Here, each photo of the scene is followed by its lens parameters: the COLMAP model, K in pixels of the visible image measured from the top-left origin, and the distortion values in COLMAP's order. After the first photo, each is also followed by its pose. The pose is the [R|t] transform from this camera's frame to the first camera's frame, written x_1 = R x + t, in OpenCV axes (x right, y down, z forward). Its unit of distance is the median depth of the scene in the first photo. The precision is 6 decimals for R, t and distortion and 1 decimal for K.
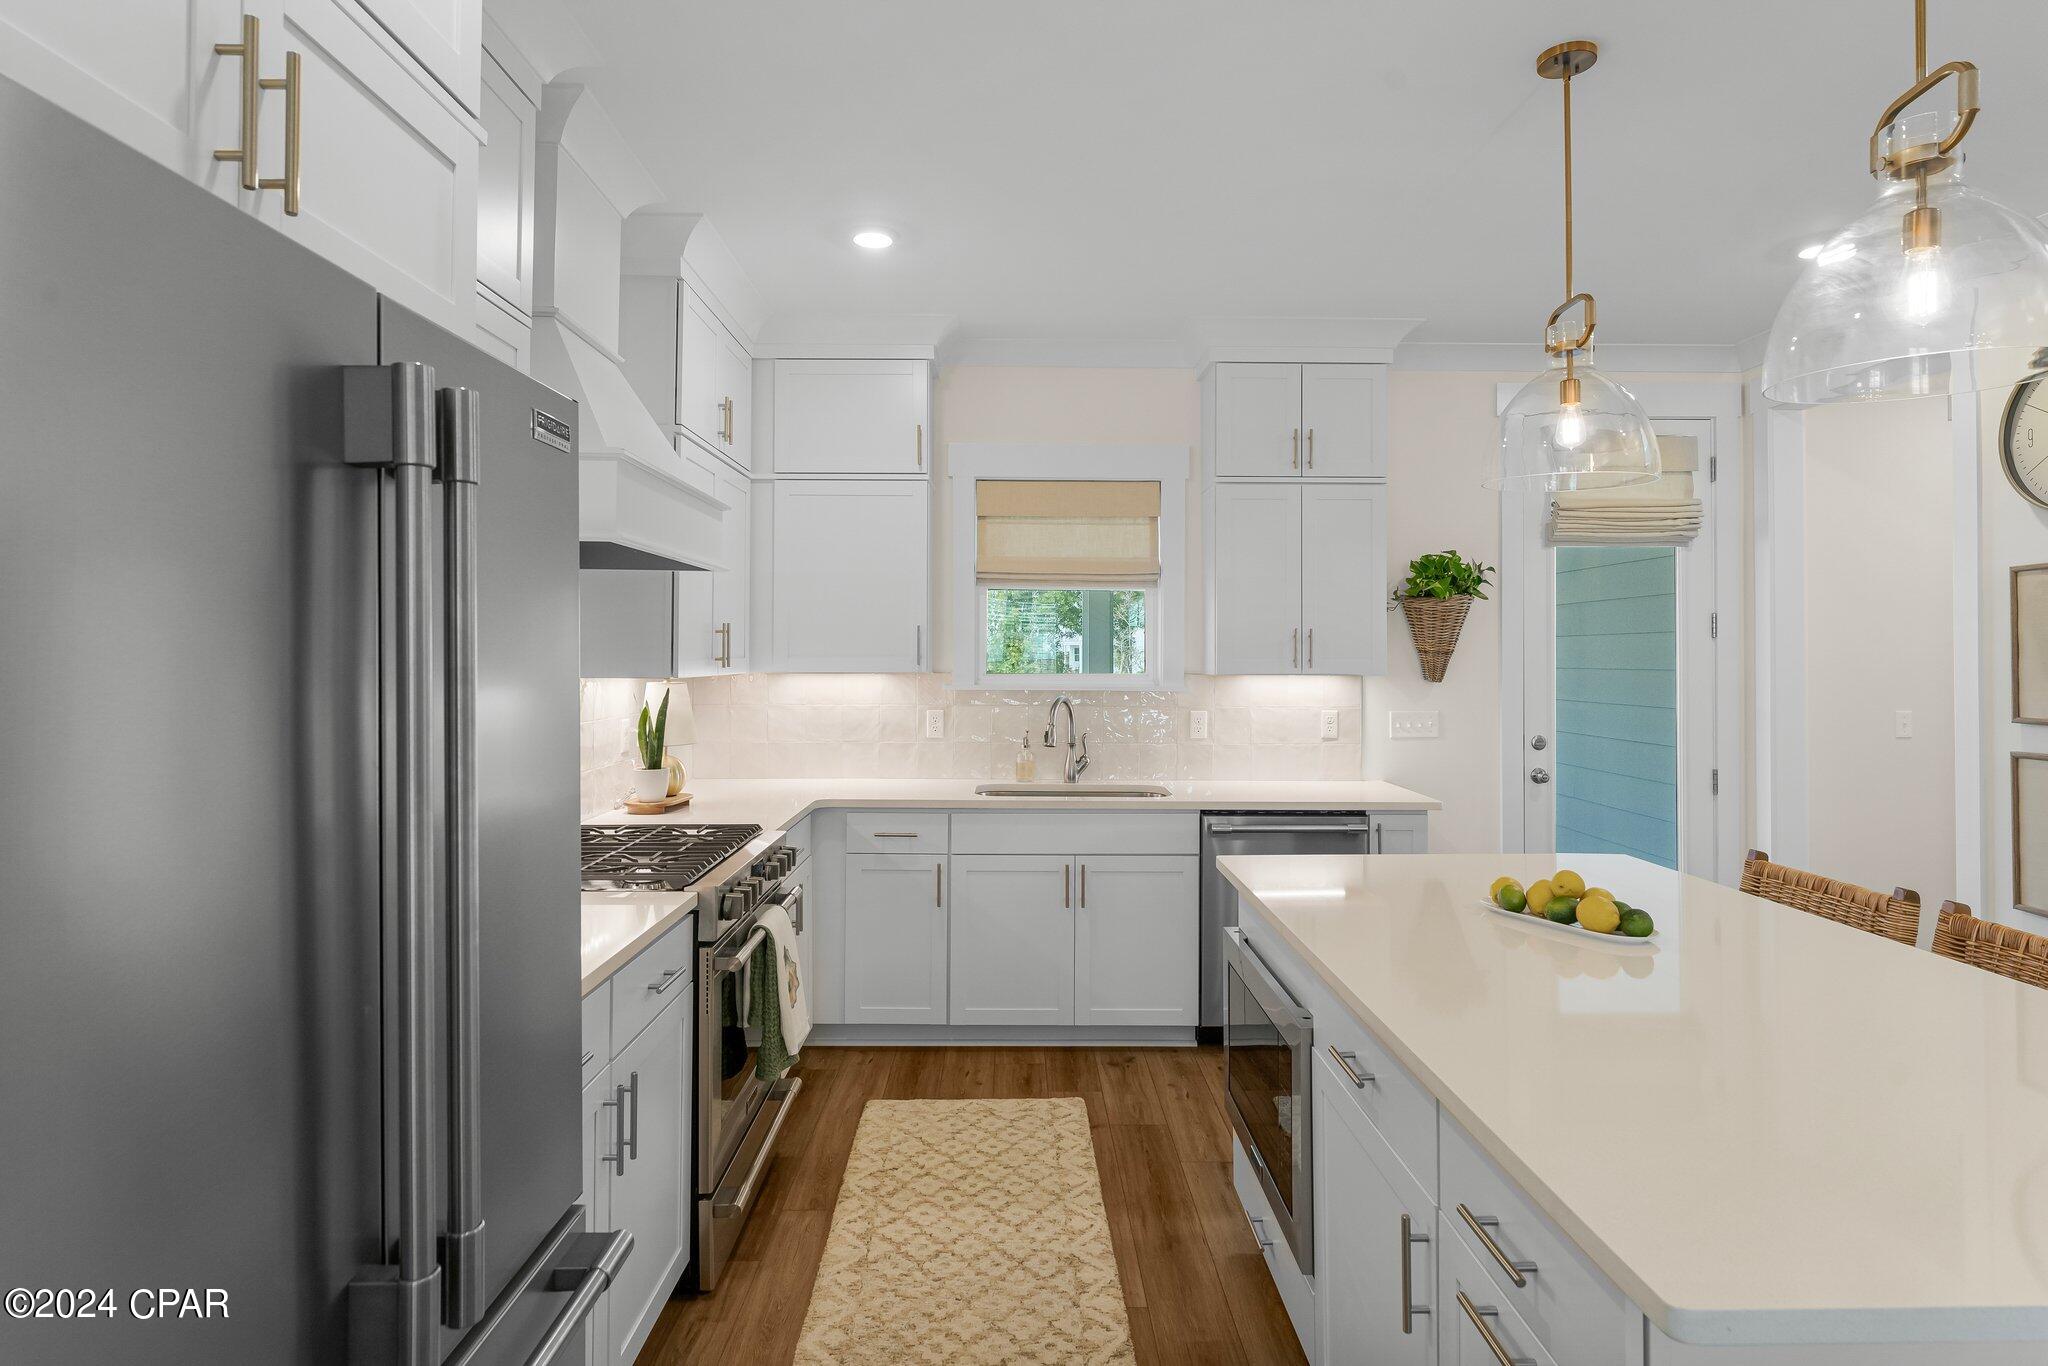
lens RADIAL K [[1097.3, 0, 1034.3], [0, 1097.3, 640.2], [0, 0, 1]] dist [-0.002129, -0.001492]
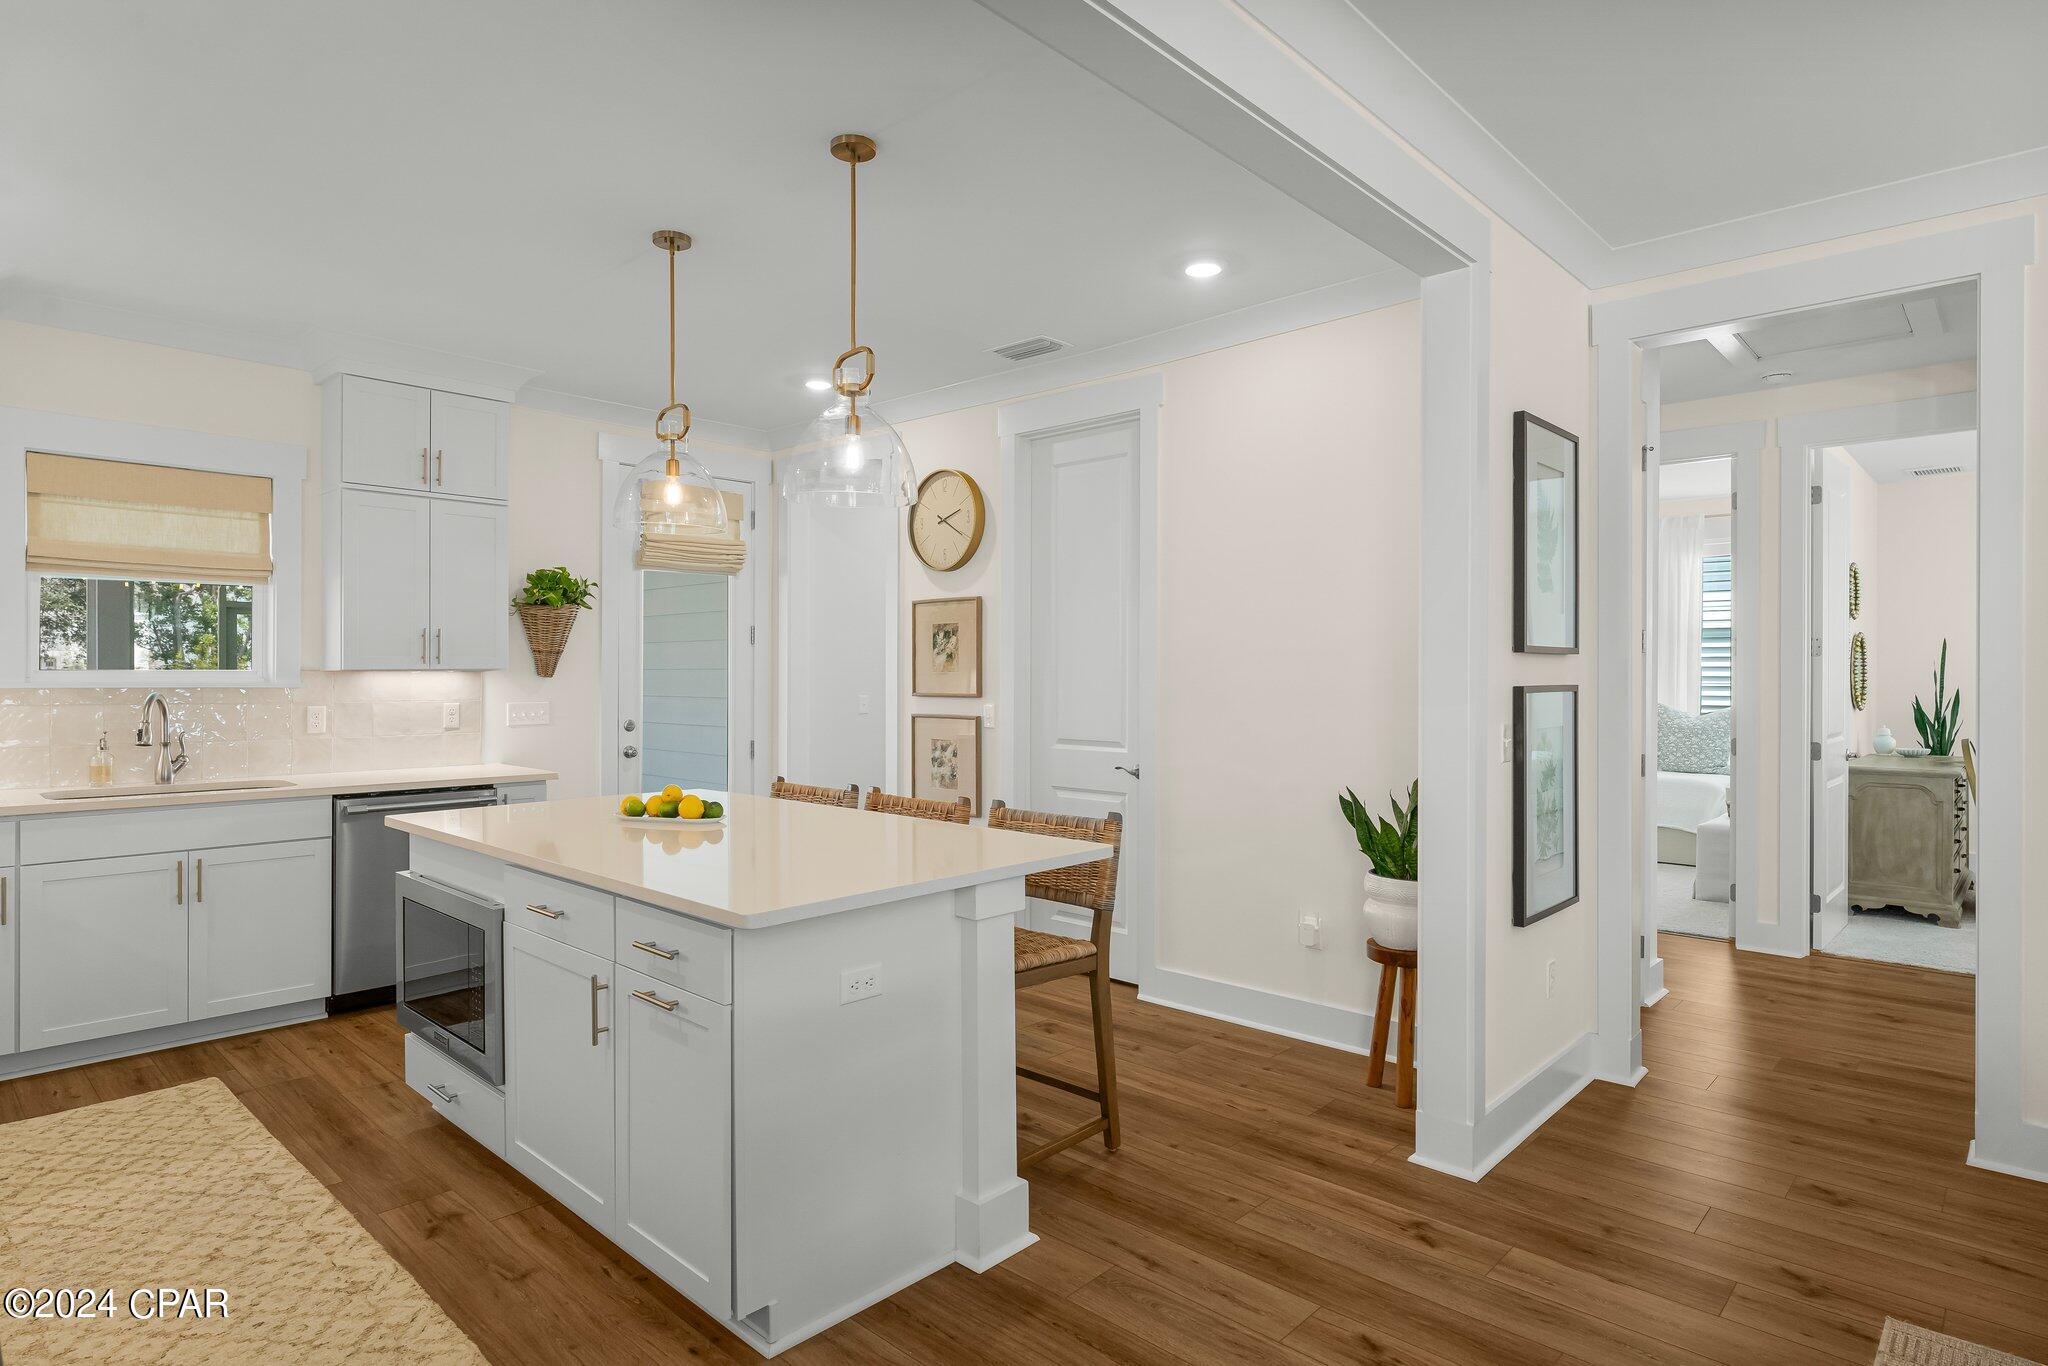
lens RADIAL K [[1097.3, 0, 1018.1], [0, 1097.3, 672.8], [0, 0, 1]] dist [-0.002129, -0.001492]
pose [[0.698988, -0.001559, 0.715131, -0.156554], [-0.009531, 0.999889, 0.011495, 0.018472], [-0.715070, -0.014851, 0.698896, -0.238280]]
